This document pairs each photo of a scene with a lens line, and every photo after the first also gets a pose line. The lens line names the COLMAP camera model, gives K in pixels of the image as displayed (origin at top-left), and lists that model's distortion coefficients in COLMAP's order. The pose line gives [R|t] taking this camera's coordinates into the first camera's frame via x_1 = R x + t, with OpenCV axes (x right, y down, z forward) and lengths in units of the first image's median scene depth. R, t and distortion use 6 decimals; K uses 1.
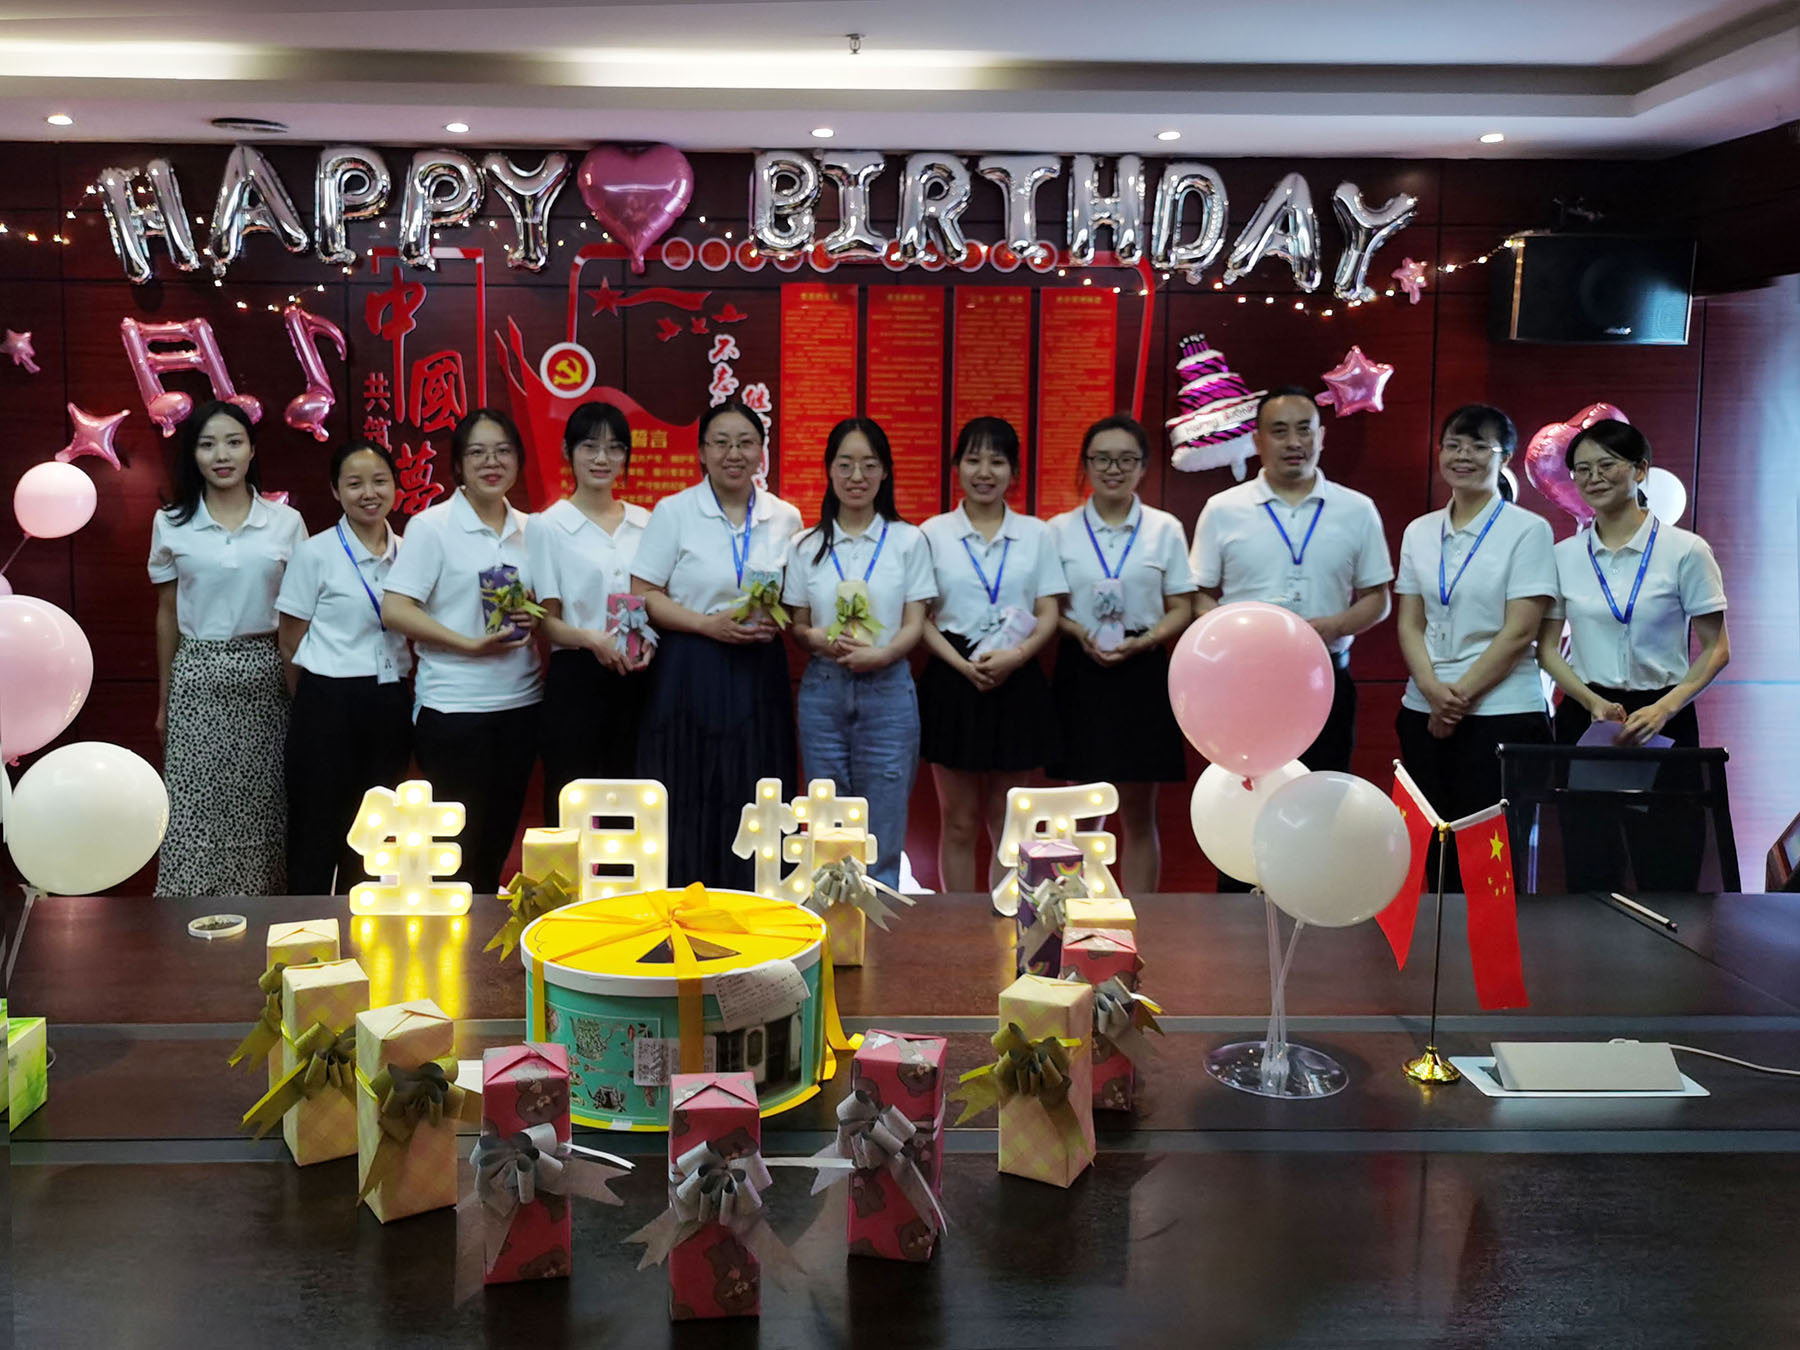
lens RADIAL K [[1566.1, 0, 842.9], [0, 1566.1, 578.6], [0, 0, 1]] dist [0.041729, -0.049336]
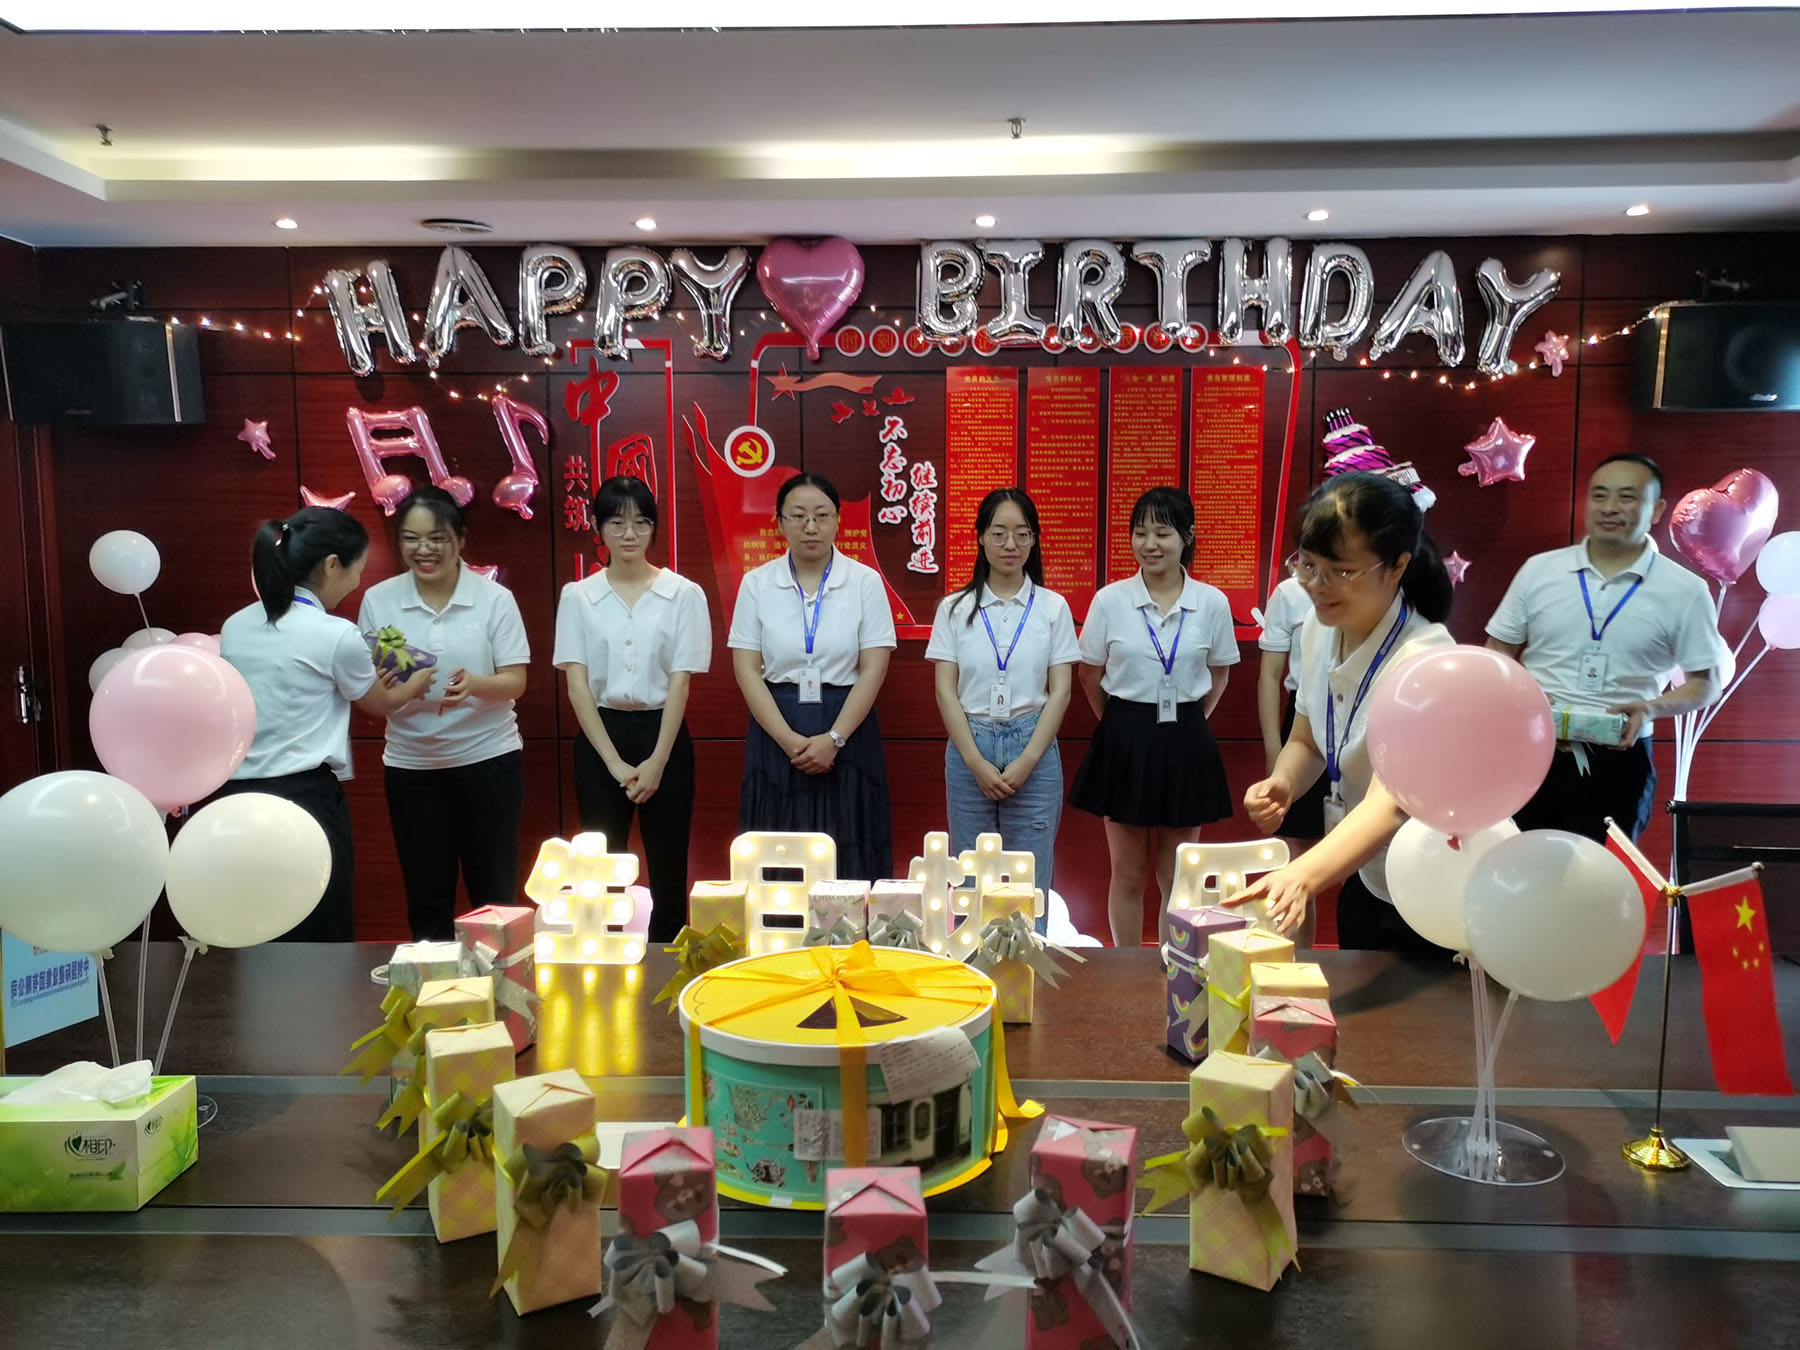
lens RADIAL K [[1360.5, 0, 913.5], [0, 1360.5, 674.0], [0, 0, 1]] dist [0.057233, -0.065448]
pose [[0.997984, -0.002085, -0.063439, -0.003118], [0.003054, 0.999880, 0.015185, 0.006869], [0.063400, -0.015348, 0.997870, 0.067333]]
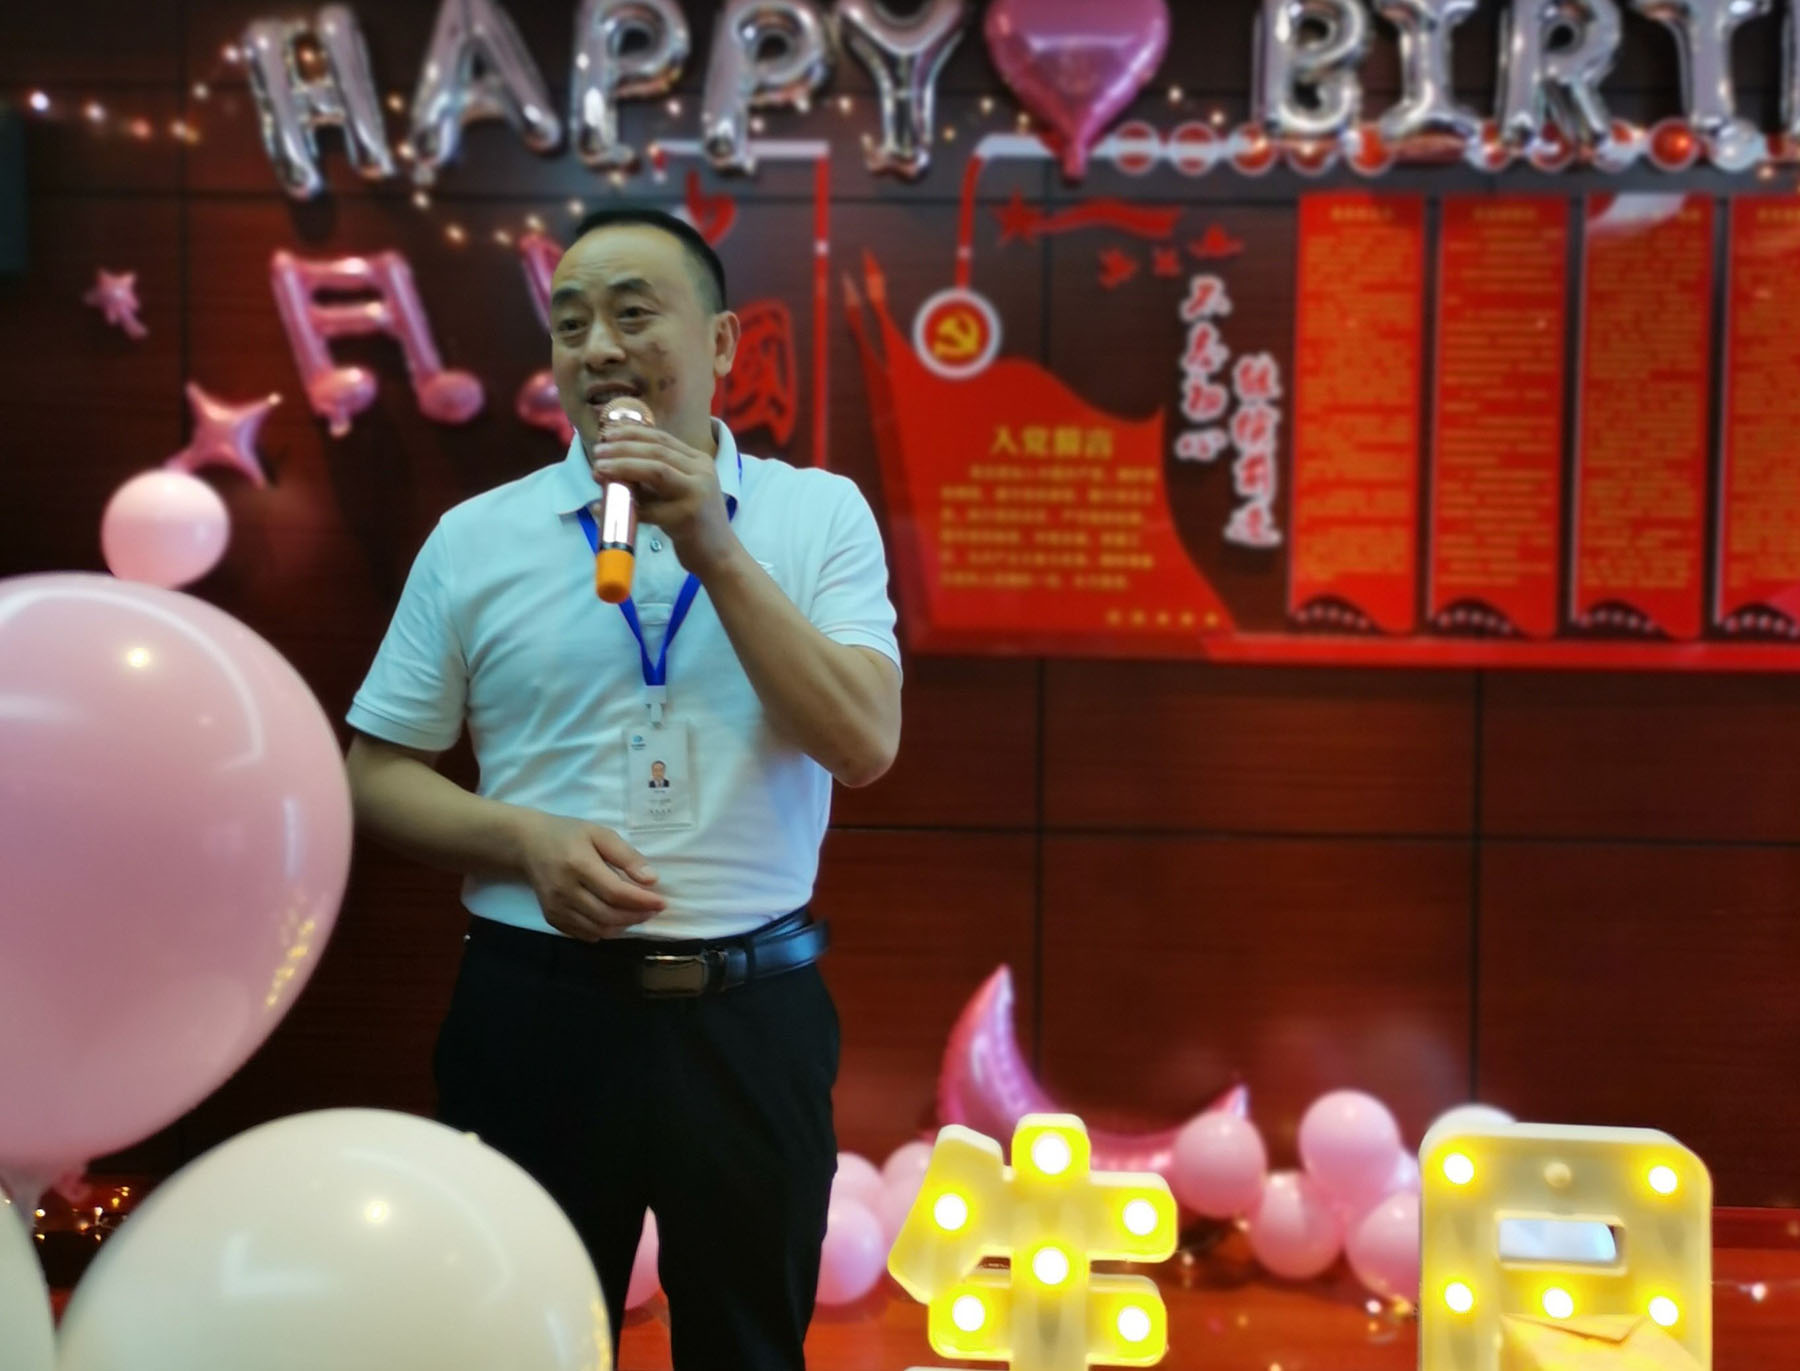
lens RADIAL K [[1822.9, 0, 908.7], [0, 1822.9, 590.5], [0, 0, 1]] dist [0.047717, -0.012517]
pose [[0.997577, 0.007009, -0.069215, -0.144405], [-0.010992, 0.998294, -0.057343, 0.012562], [0.068695, 0.057965, 0.995952, 0.277072]]
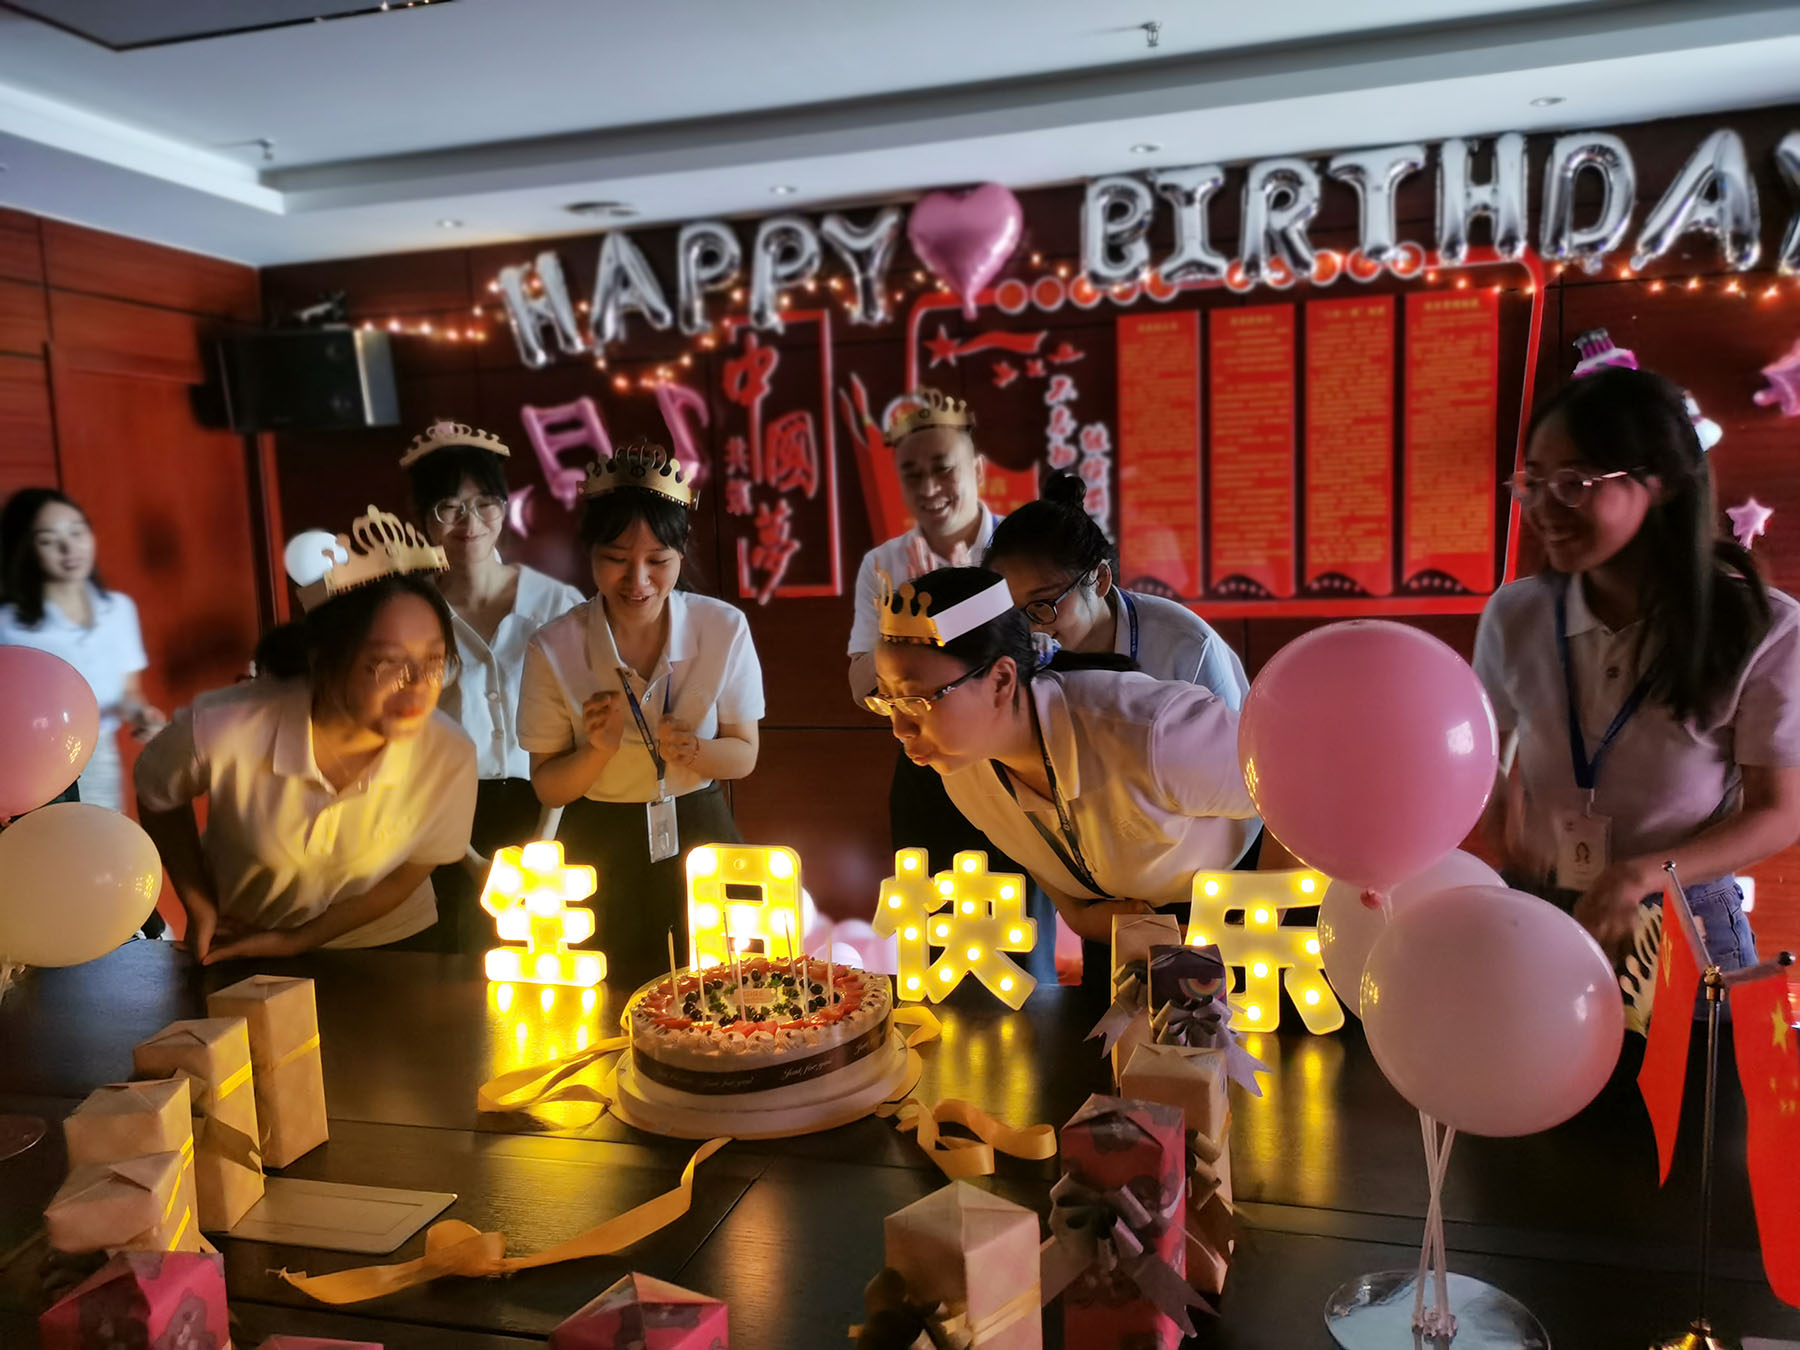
lens RADIAL K [[1374.9, 0, 913.2], [0, 1374.9, 668.6], [0, 0, 1]] dist [0.052859, -0.065760]
pose [[0.952691, -0.012096, -0.303701, 0.097089], [0.019787, 0.999556, 0.022258, 0.006409], [0.303297, -0.027214, 0.952508, 0.149292]]
